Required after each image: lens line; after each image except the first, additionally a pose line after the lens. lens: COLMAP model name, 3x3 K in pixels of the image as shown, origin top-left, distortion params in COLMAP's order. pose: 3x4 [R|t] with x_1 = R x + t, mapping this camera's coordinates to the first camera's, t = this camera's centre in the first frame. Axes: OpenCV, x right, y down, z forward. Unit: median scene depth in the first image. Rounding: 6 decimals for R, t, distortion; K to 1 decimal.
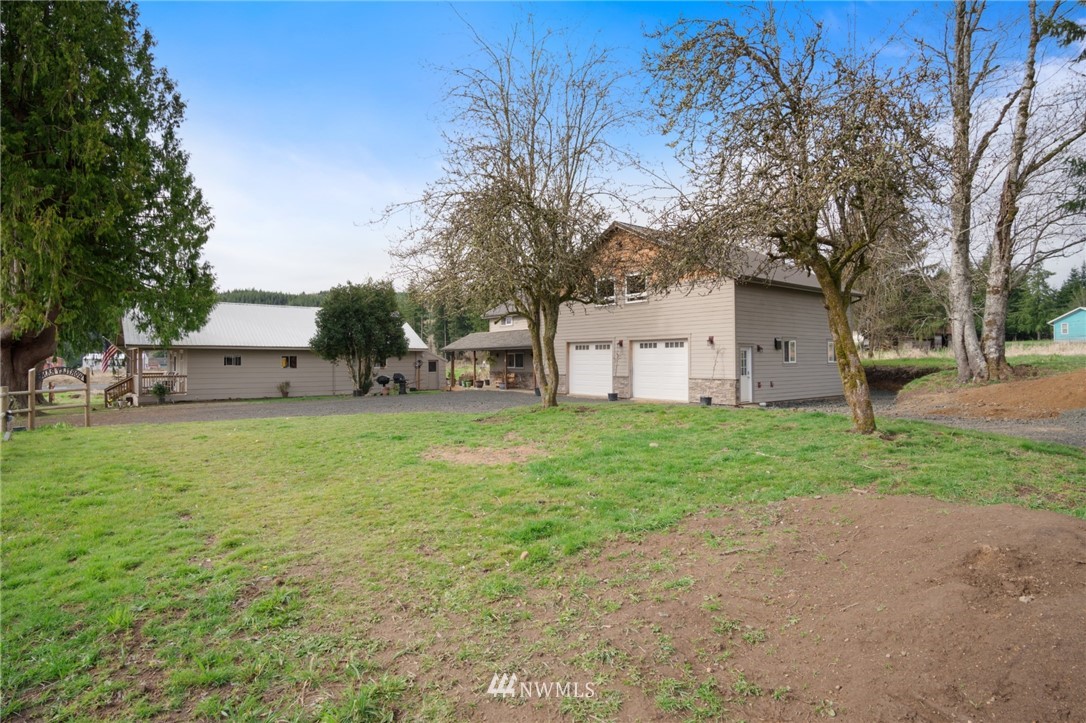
lens RADIAL K [[584.3, 0, 544.6], [0, 584.3, 358.0], [0, 0, 1]] dist [-0.025250, 0.001612]
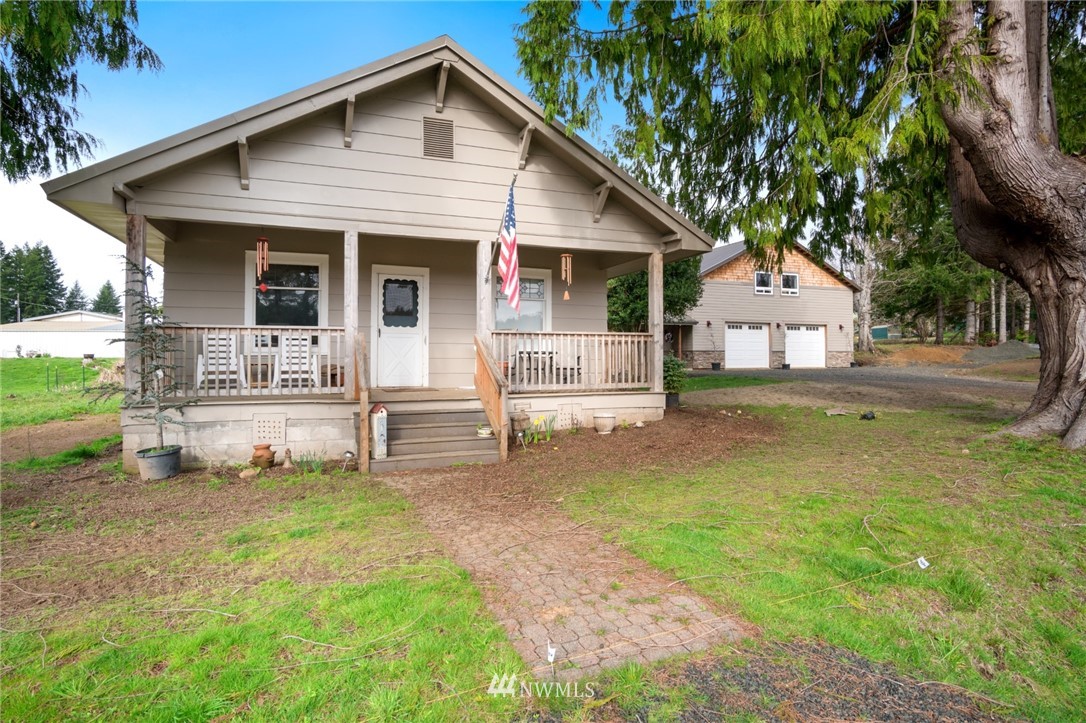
lens RADIAL K [[584.3, 0, 542.6], [0, 584.3, 356.5], [0, 0, 1]] dist [-0.025250, 0.001612]
pose [[0.294631, 0.004624, 0.955600, -1.249947], [-0.004317, 0.999985, -0.003508, 0.050008], [-0.955601, -0.003091, 0.294646, 1.124915]]
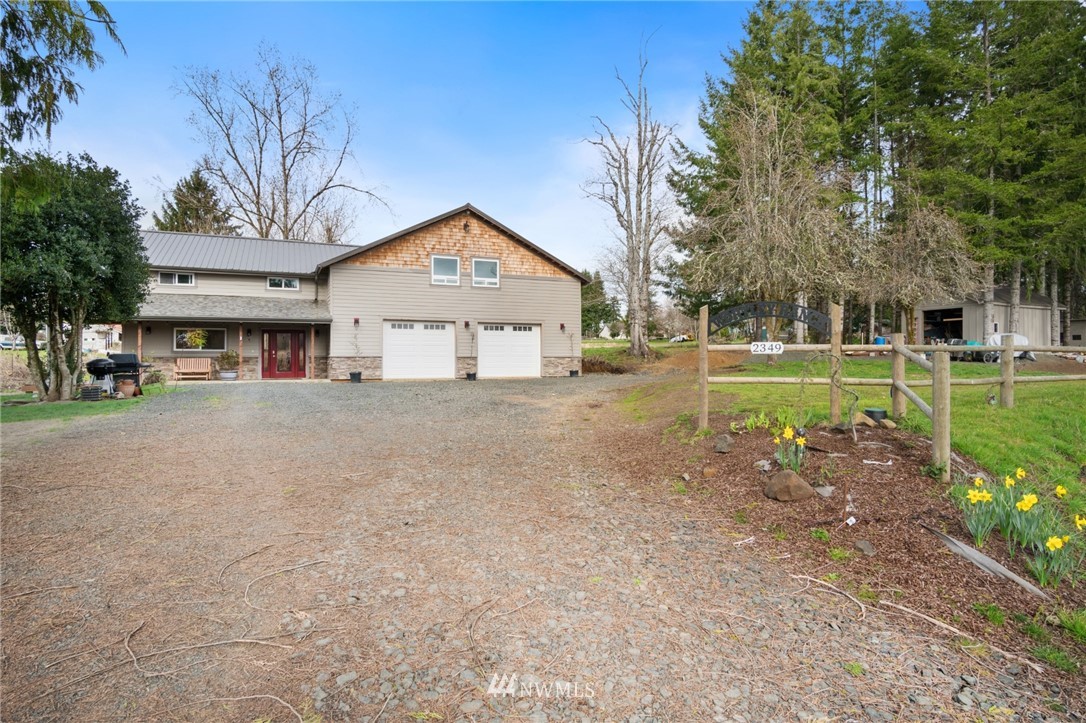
lens RADIAL K [[584.3, 0, 541.7], [0, 584.3, 353.9], [0, 0, 1]] dist [-0.025250, 0.001612]
pose [[0.239659, 0.010438, 0.970801, -0.827283], [-0.004678, 0.999943, -0.009597, 0.035548], [-0.970846, -0.002242, 0.239694, 0.635178]]
